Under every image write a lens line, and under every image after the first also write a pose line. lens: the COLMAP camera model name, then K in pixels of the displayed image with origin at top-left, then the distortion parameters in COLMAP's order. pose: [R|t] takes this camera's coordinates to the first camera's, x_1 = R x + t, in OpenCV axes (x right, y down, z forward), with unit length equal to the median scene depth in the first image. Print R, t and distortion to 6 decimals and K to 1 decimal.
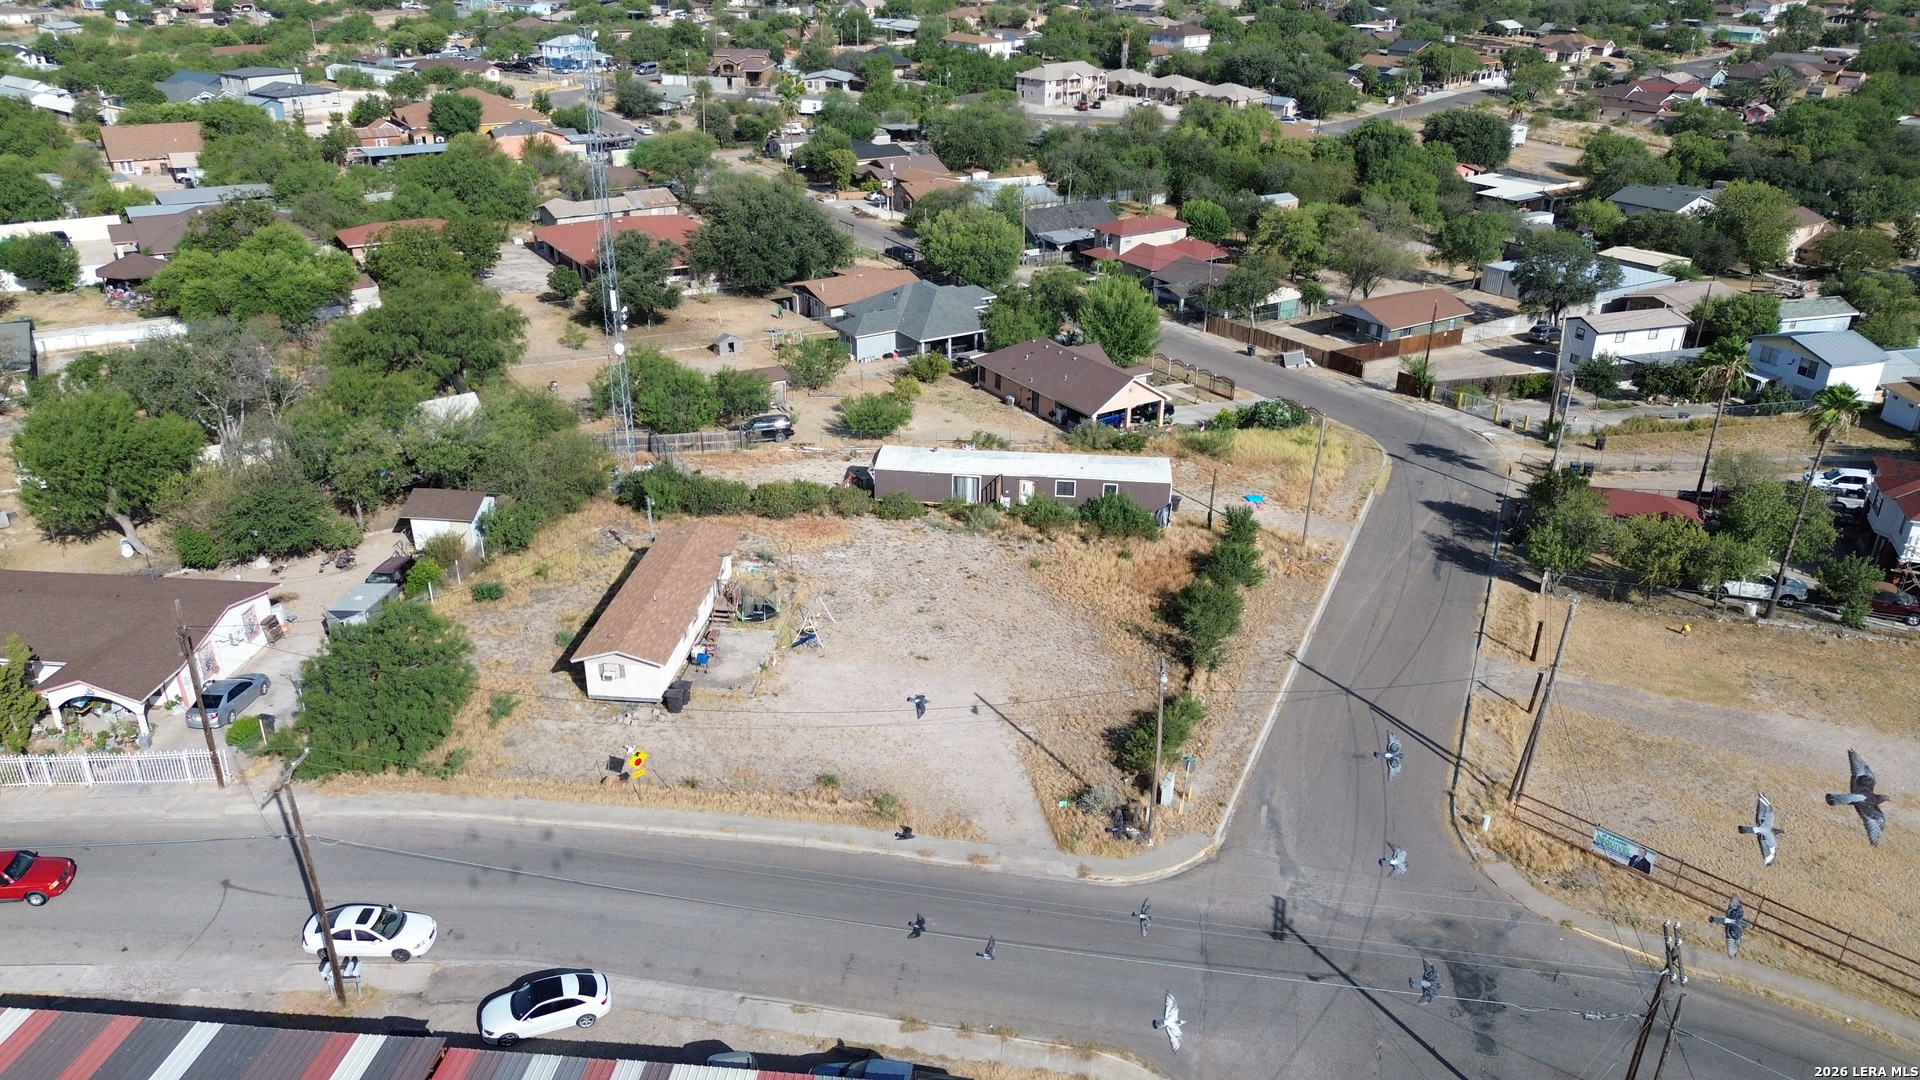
lens RADIAL K [[1363.2, 0, 958.5], [0, 1363.2, 535.2], [0, 0, 1]] dist [0.062380, -0.053141]
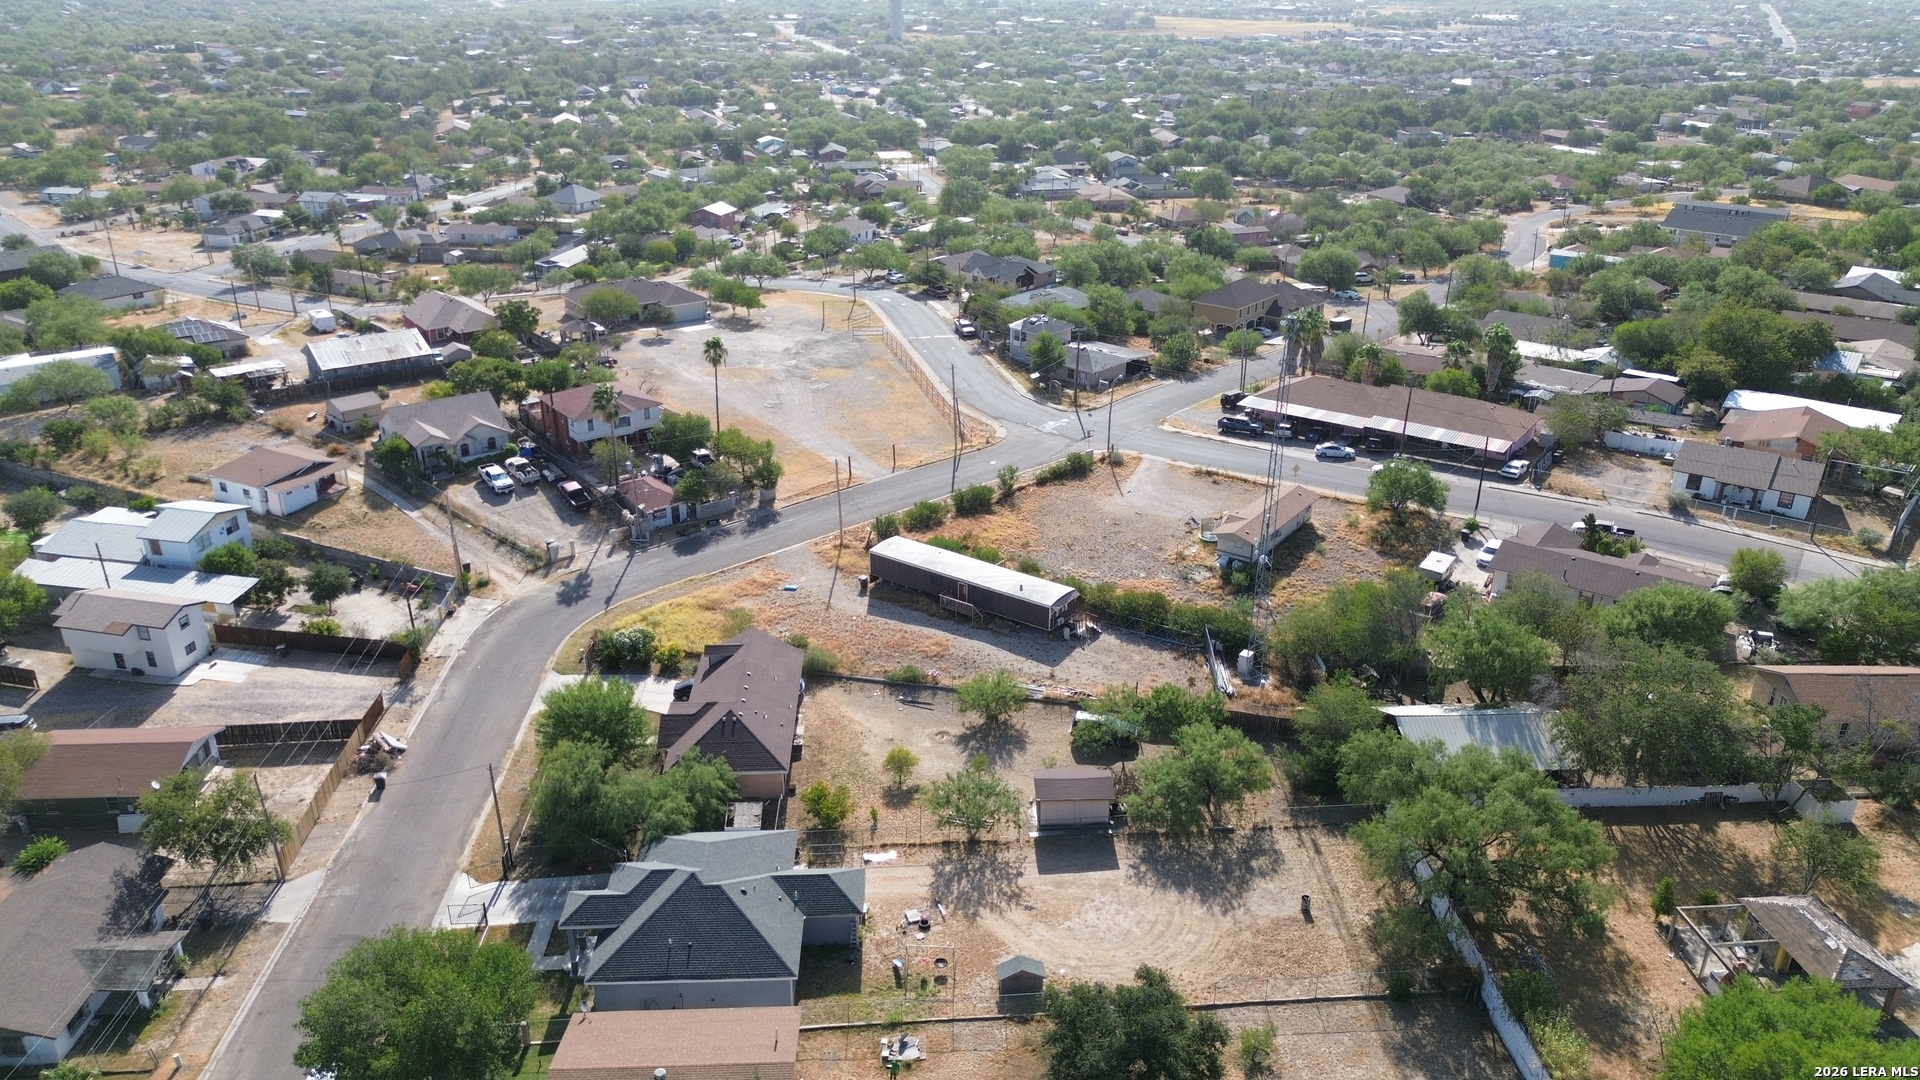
lens RADIAL K [[1354.5, 0, 956.5], [0, 1354.5, 543.1], [0, 0, 1]] dist [0.071846, -0.069957]
pose [[-0.861922, -0.216150, 0.458661, -0.306775], [0.200304, 0.685853, 0.699631, -0.560816], [-0.465799, 0.694899, -0.547856, 0.964057]]
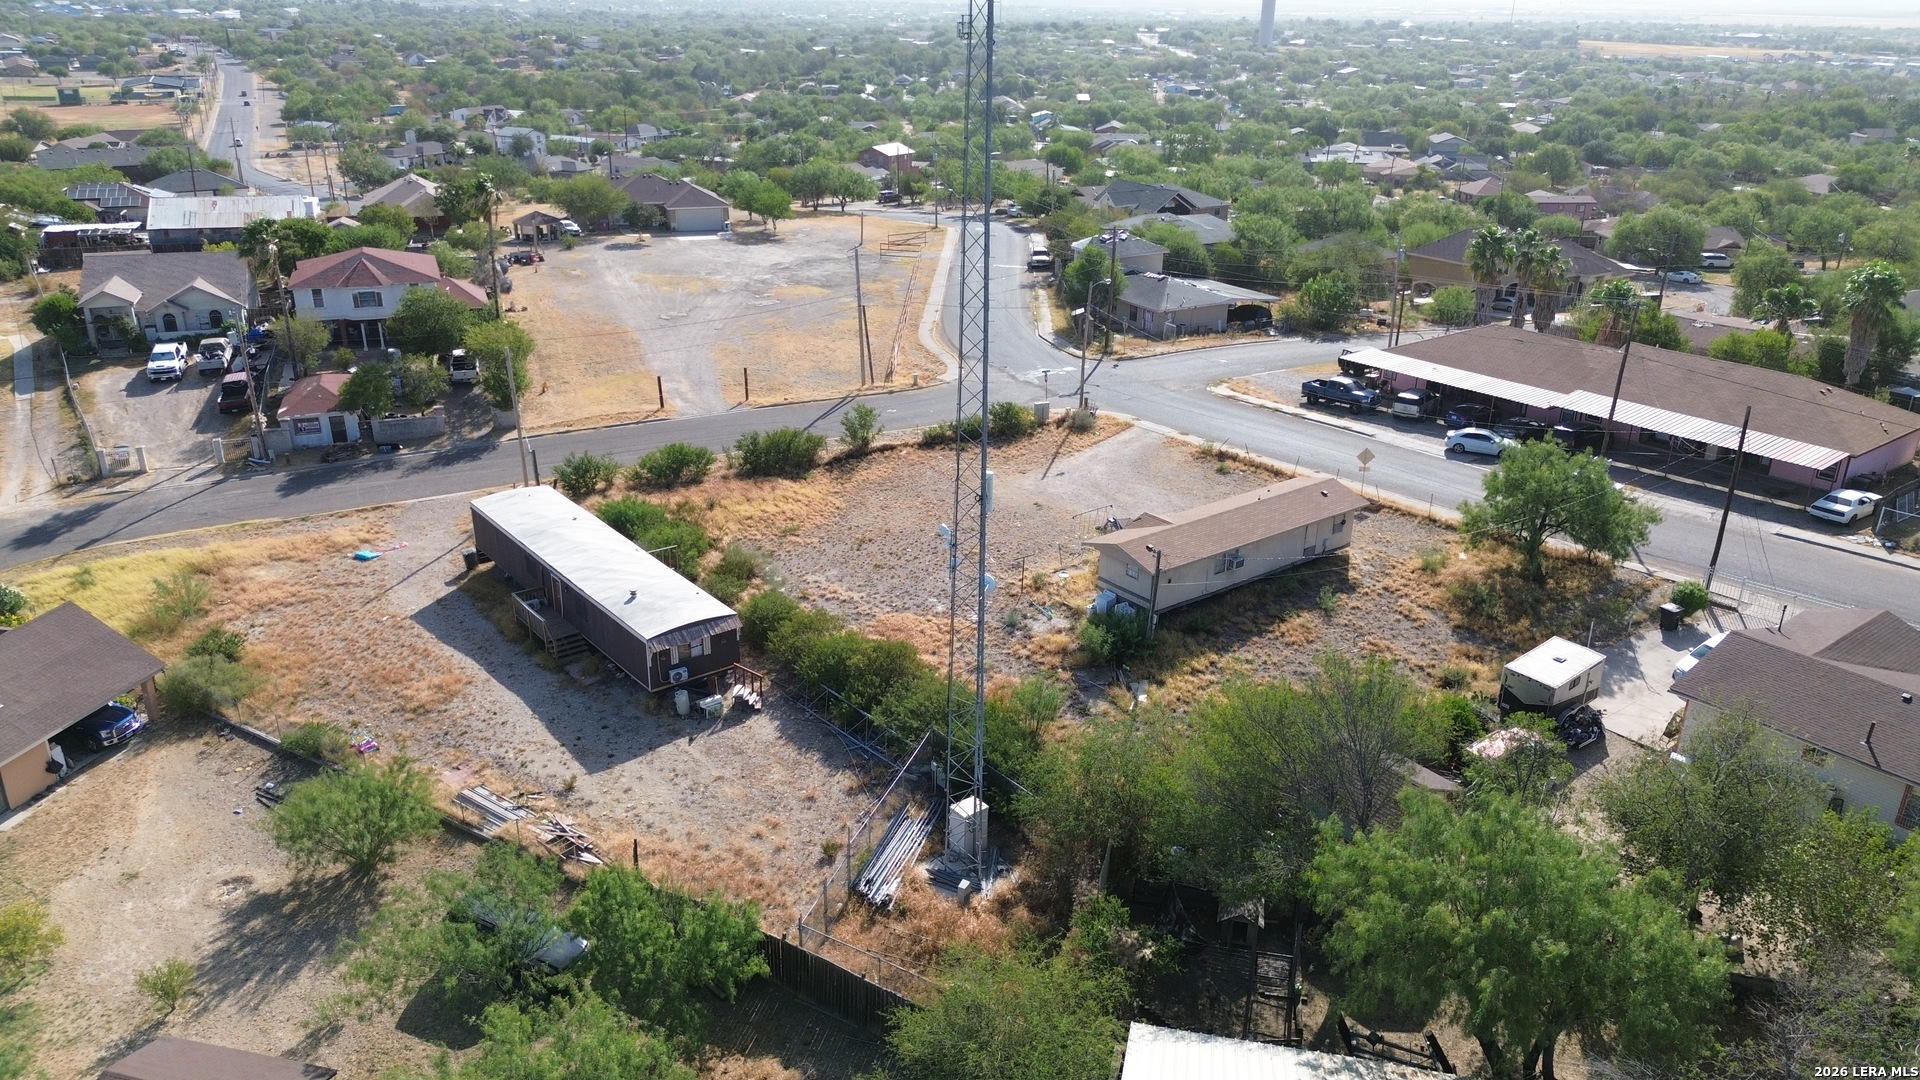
lens RADIAL K [[1363.2, 0, 958.5], [0, 1363.2, 535.2], [0, 0, 1]] dist [0.062380, -0.053141]
pose [[-0.683598, -0.288439, 0.670446, -0.306950], [0.286660, 0.738672, 0.610074, -0.241561], [-0.671208, 0.609235, -0.422271, 0.655144]]
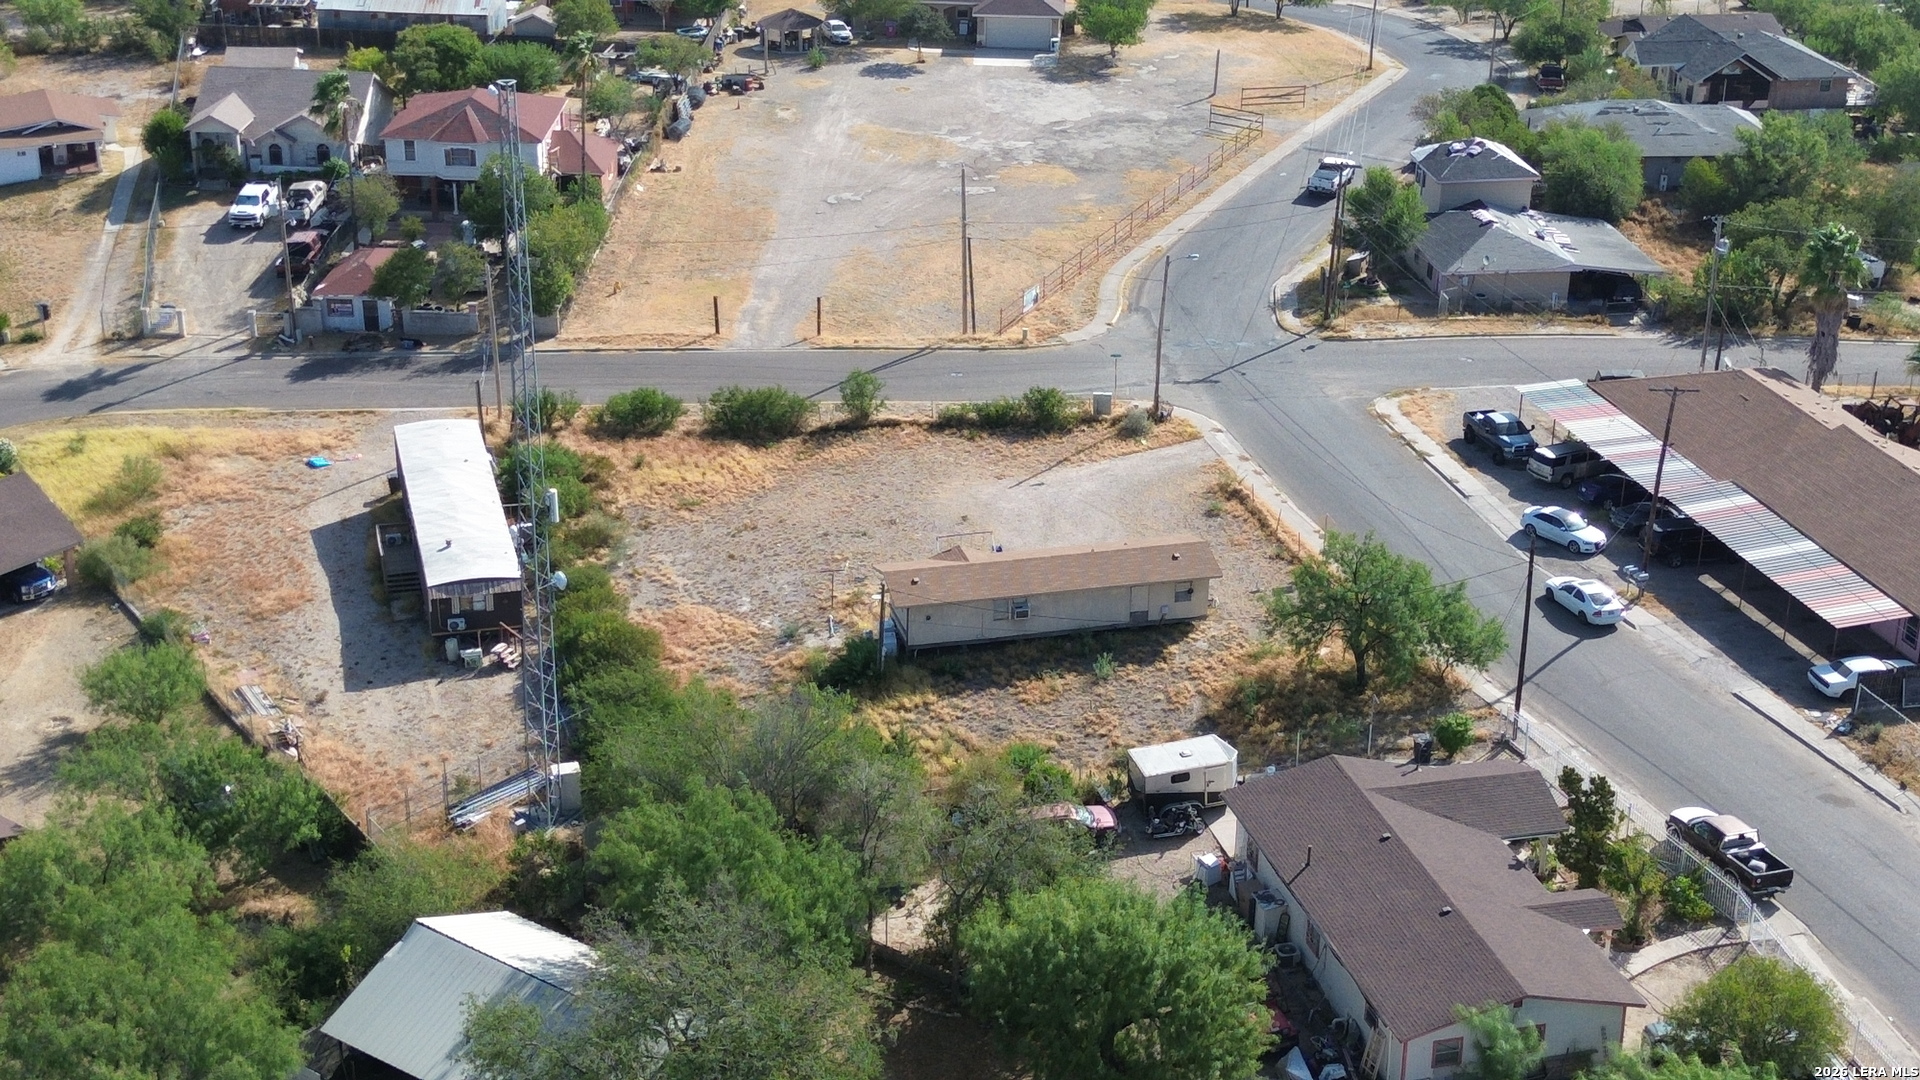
lens RADIAL K [[2707.9, 0, 959.3], [0, 2707.9, 537.2], [0, 0, 1]] dist [0.141490, -0.364567]
pose [[-0.343606, -0.392107, 0.853339, -0.706584], [0.374820, 0.775892, 0.507446, -0.367648], [-0.861072, 0.494210, -0.119632, 0.537236]]
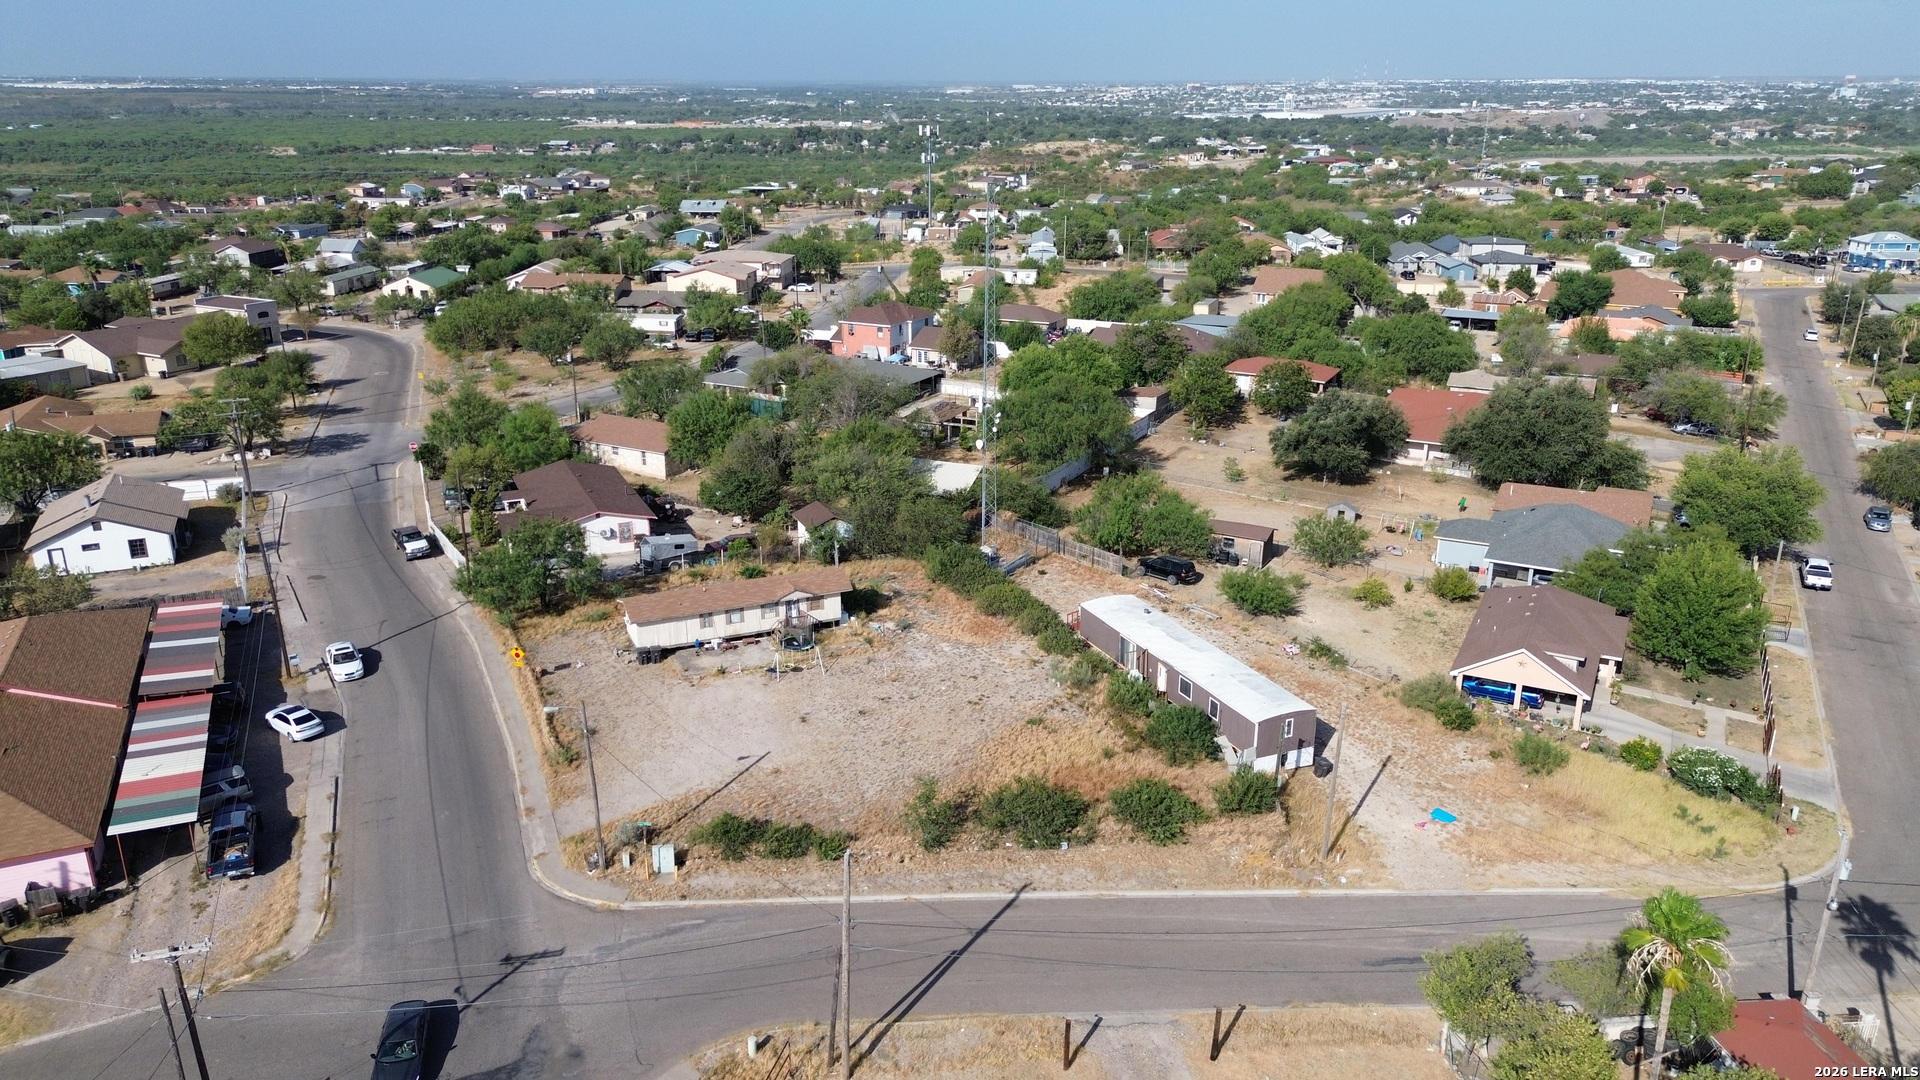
lens RADIAL K [[1354.5, 0, 956.5], [0, 1354.5, 543.1], [0, 0, 1]] dist [0.071846, -0.069957]
pose [[0.497235, 0.268024, -0.825179, 0.403932], [-0.359992, 0.929089, 0.084852, -0.081998], [0.789407, 0.254867, 0.558462, 0.186328]]
